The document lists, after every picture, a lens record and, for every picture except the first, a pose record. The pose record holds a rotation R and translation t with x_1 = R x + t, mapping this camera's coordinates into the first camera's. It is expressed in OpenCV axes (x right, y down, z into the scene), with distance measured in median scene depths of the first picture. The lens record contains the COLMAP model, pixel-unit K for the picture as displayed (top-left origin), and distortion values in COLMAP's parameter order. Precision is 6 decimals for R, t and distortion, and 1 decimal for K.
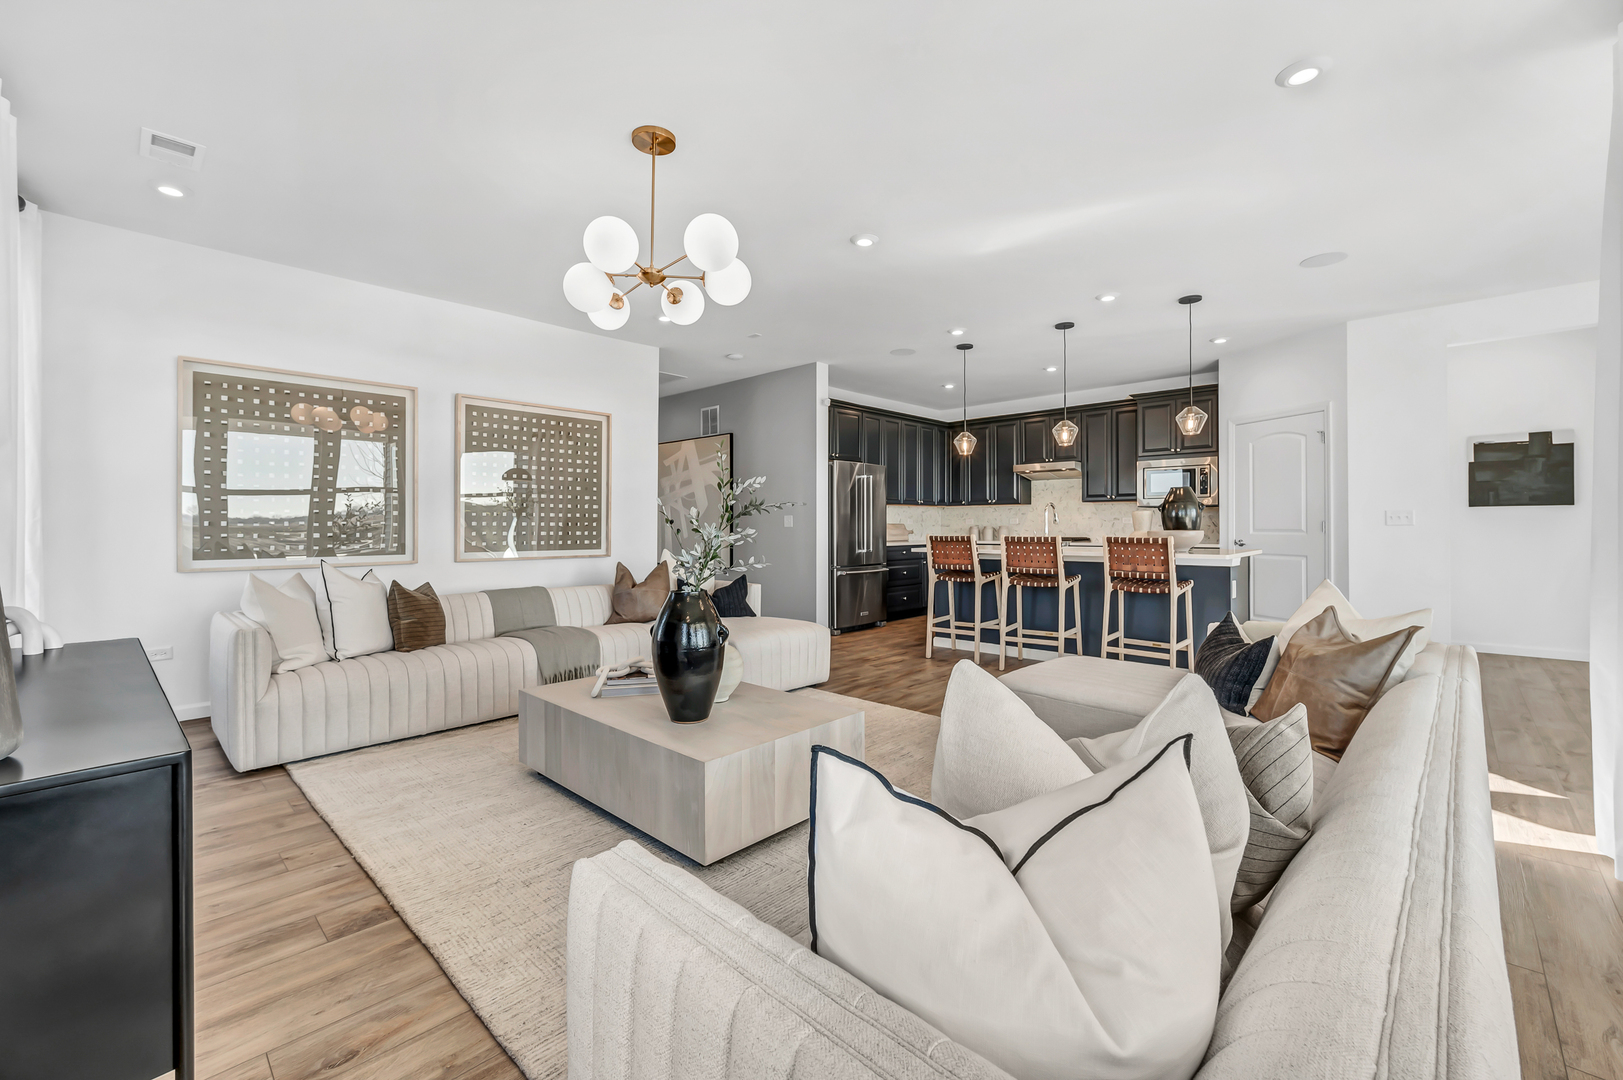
lens RADIAL K [[667.8, 0, 797.6], [0, 667.8, 527.9], [0, 0, 1]] dist [-0.001391, -0.000129]
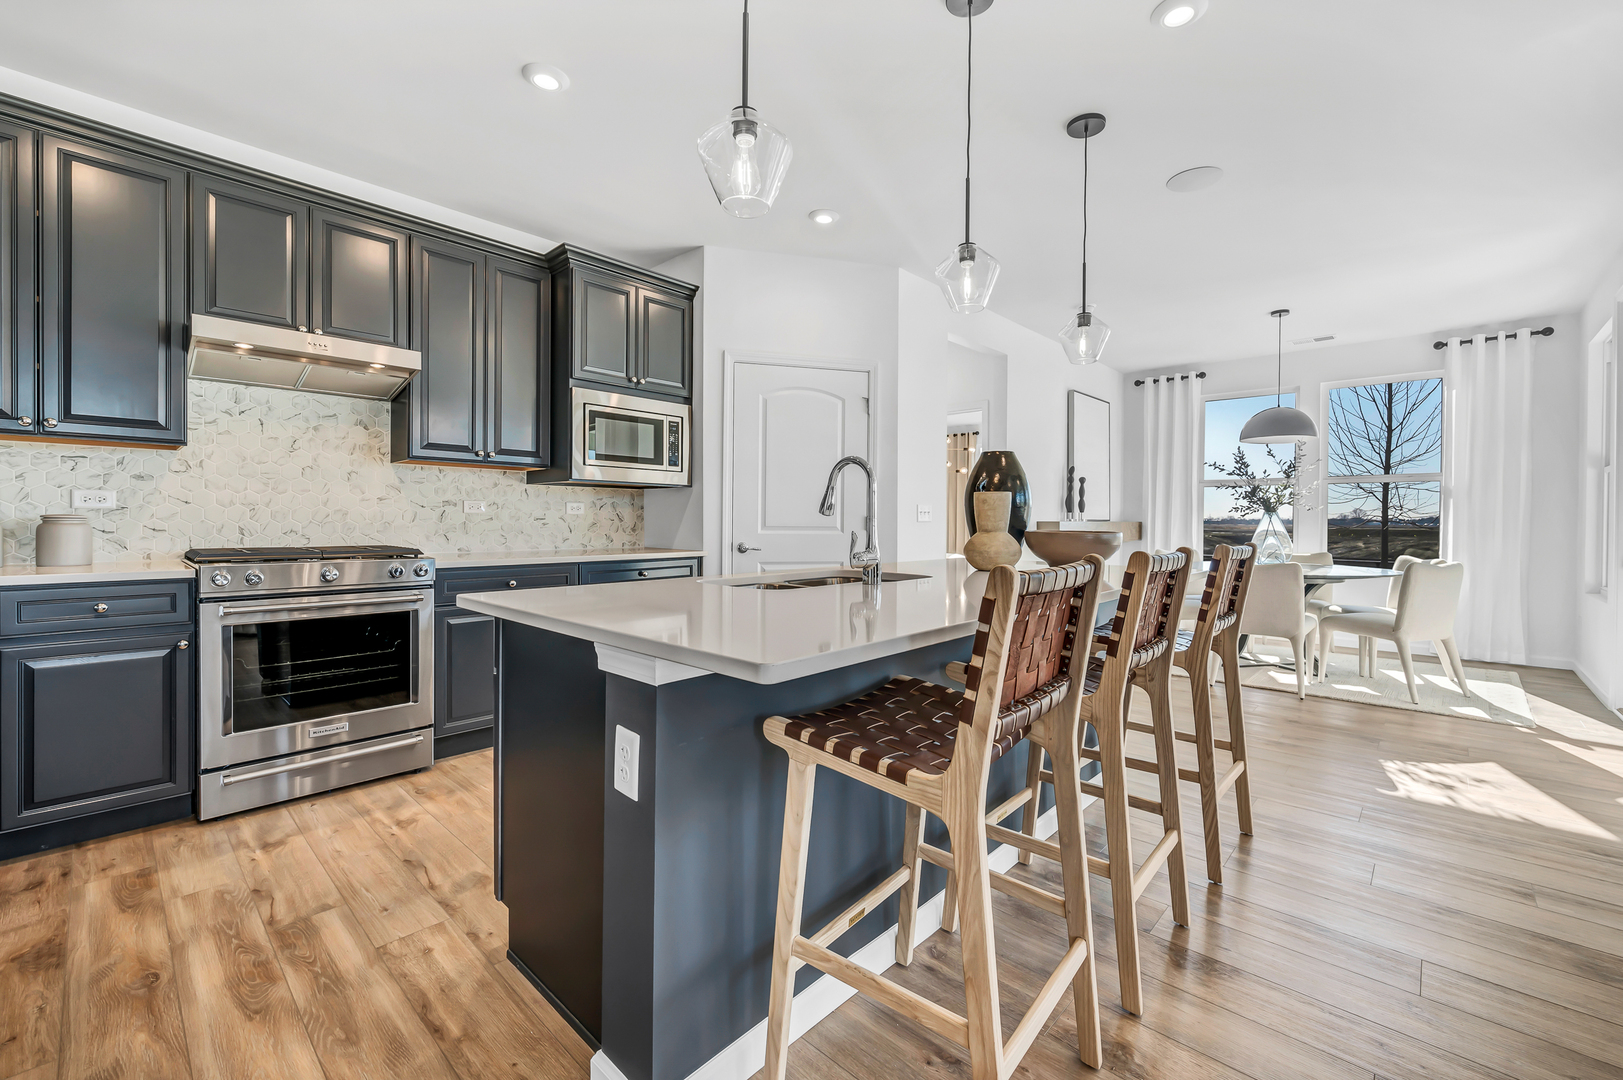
lens RADIAL K [[667.8, 0, 797.6], [0, 667.8, 527.9], [0, 0, 1]] dist [-0.001391, -0.000129]
pose [[-0.003066, -0.006911, 0.999971, 0.021724], [-0.009975, 0.999927, 0.006880, -0.001641], [-0.999946, -0.009953, -0.003135, 0.892094]]
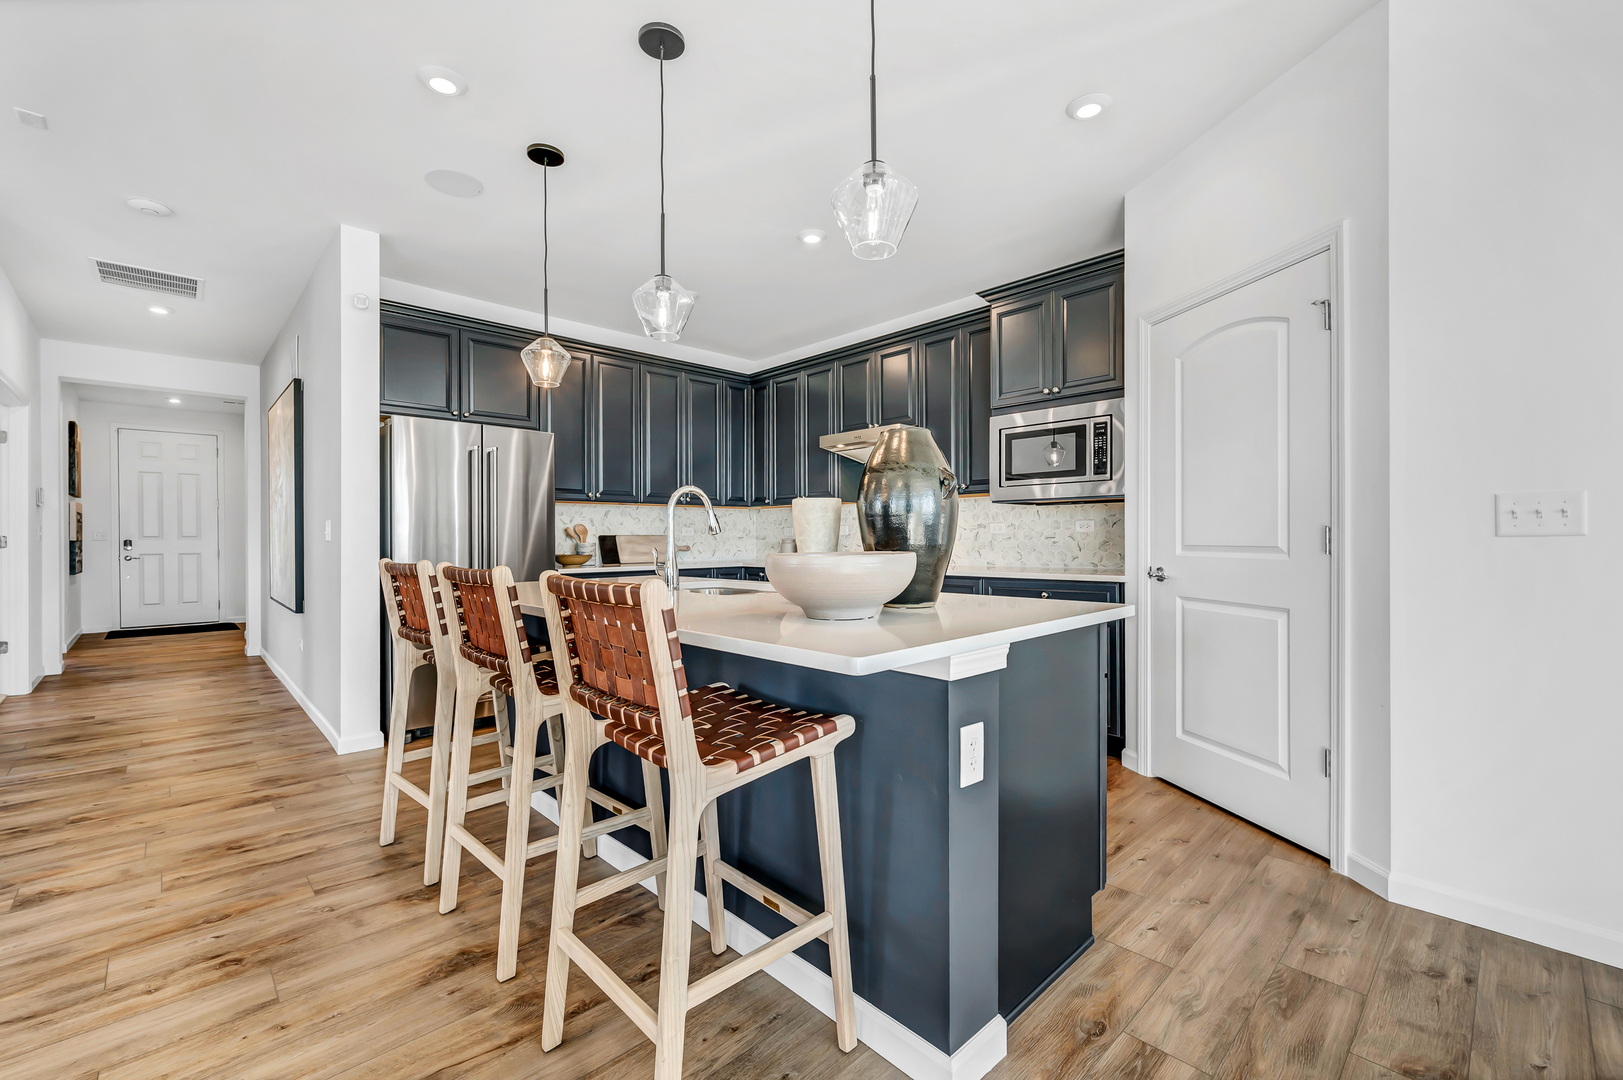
lens RADIAL K [[674.3, 0, 811.5], [0, 674.3, 540.0], [0, 0, 1]] dist [0.014811, -0.000076]
pose [[0.999174, -0.001201, -0.040622, 0.411681], [0.001342, 0.999993, 0.003452, -0.003308], [0.040617, -0.003504, 0.999169, 0.481638]]
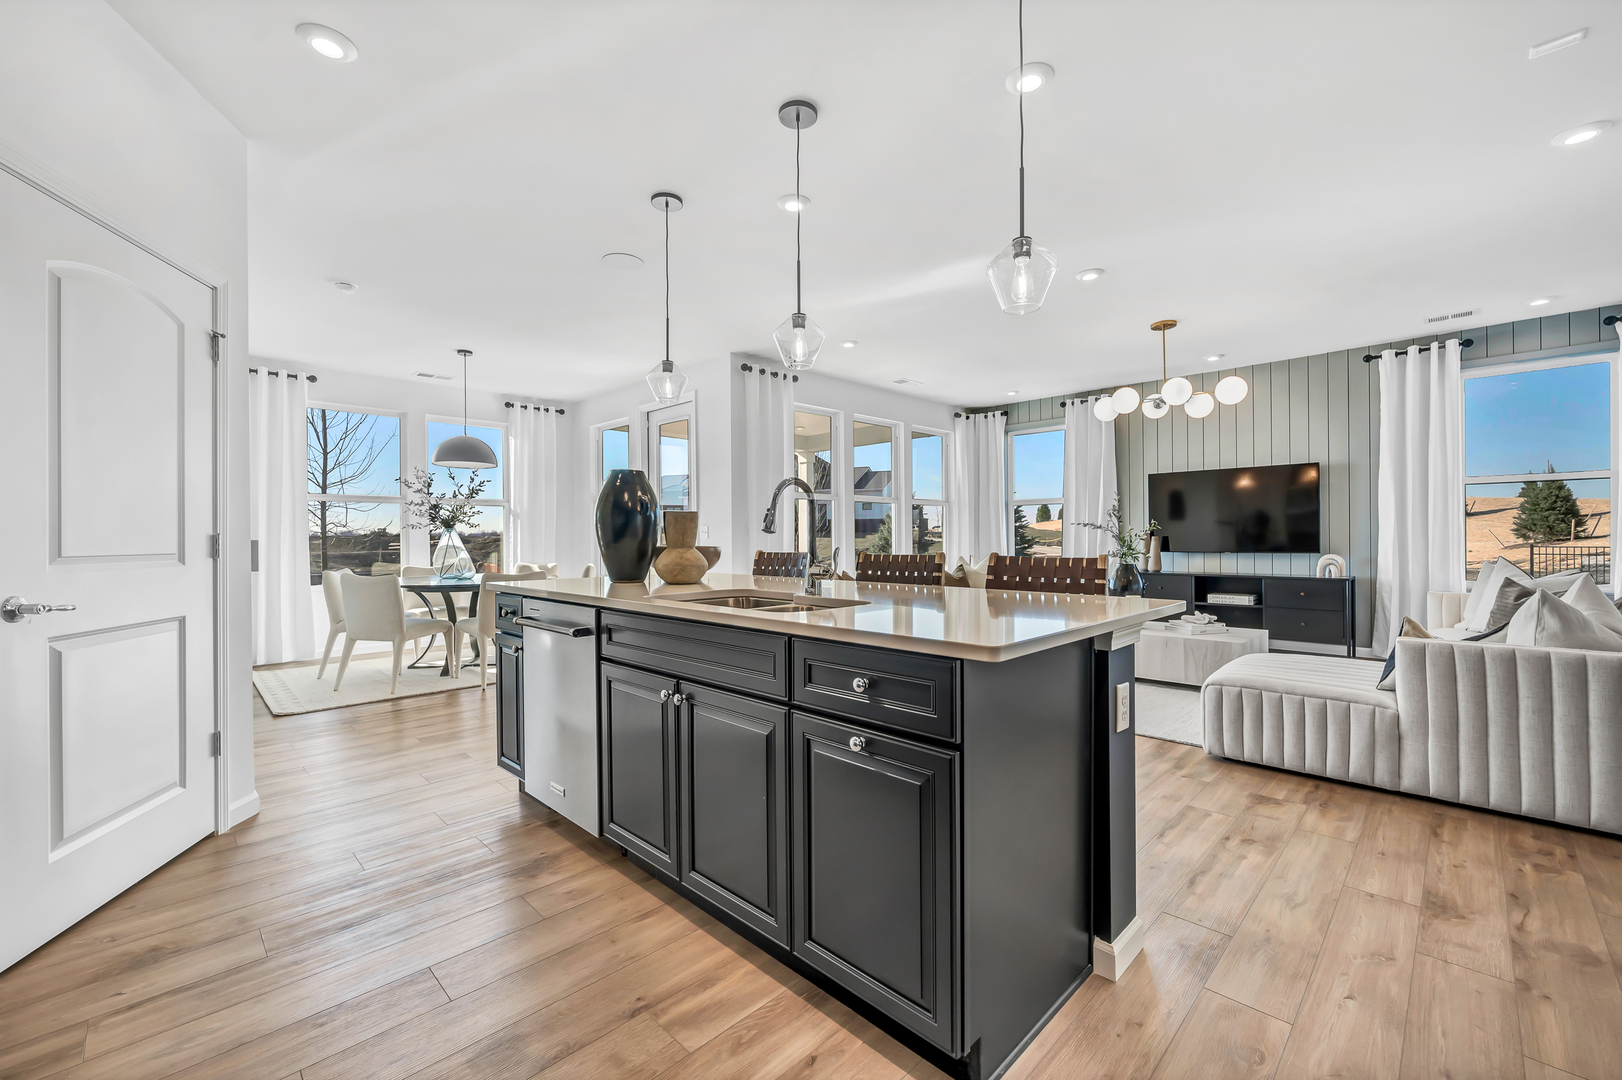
lens RADIAL K [[673.9, 0, 811.0], [0, 673.9, 540.0], [0, 0, 1]] dist [0.014811, -0.000076]
pose [[-0.999804, 0.011833, 0.015853, 0.315721], [0.011878, 0.999926, 0.002747, -0.002919], [-0.015819, 0.002935, -0.999871, 1.198646]]
